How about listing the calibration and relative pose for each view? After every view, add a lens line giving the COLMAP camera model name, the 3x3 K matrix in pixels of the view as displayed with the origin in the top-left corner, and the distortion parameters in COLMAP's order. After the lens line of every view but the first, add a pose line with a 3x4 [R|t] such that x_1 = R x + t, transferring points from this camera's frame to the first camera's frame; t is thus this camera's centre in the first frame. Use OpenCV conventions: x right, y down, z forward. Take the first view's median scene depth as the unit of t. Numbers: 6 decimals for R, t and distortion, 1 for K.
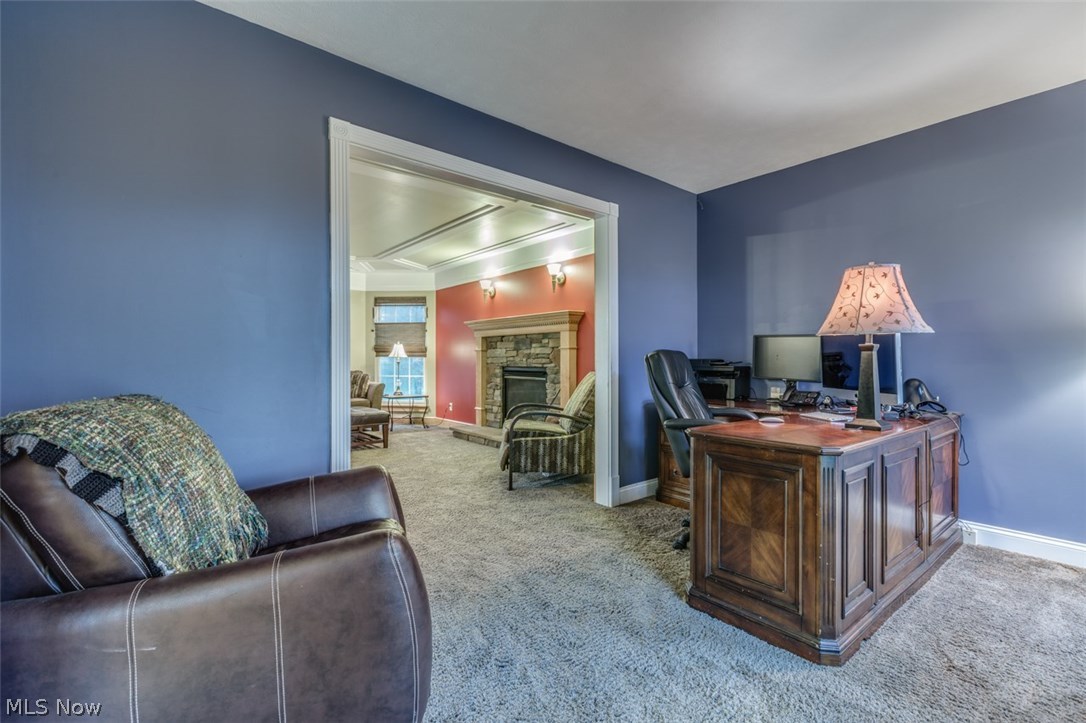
lens RADIAL K [[483.6, 0, 542.2], [0, 483.6, 363.3], [0, 0, 1]] dist [0.004647, 0.000899]
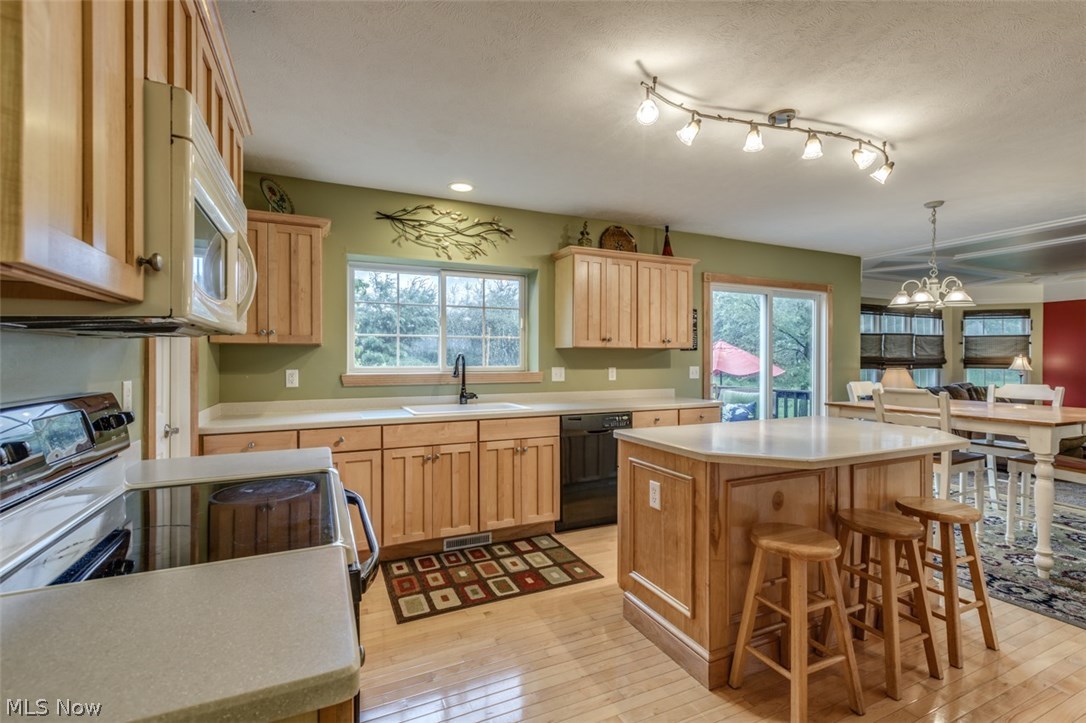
lens RADIAL K [[483.6, 0, 536.4], [0, 483.6, 357.7], [0, 0, 1]] dist [0.004647, 0.000899]
pose [[0.967492, 0.001923, -0.252895, -1.188859], [-0.003835, 0.999968, -0.007071, -0.031651], [0.252873, 0.007811, 0.967468, -0.294396]]
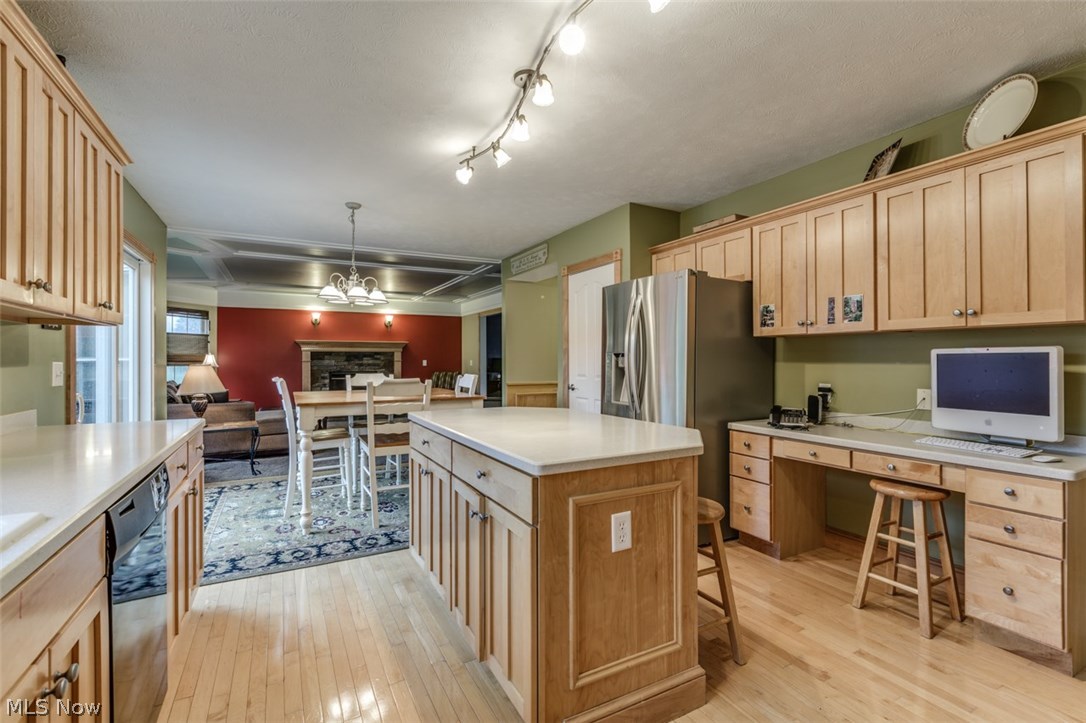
lens RADIAL K [[483.6, 0, 539.5], [0, 483.6, 361.4], [0, 0, 1]] dist [0.004647, 0.000899]
pose [[0.189164, -0.002827, 0.981941, -1.448001], [0.007689, 0.999969, 0.001398, -0.022875], [-0.981915, 0.007286, 0.189180, 0.063694]]
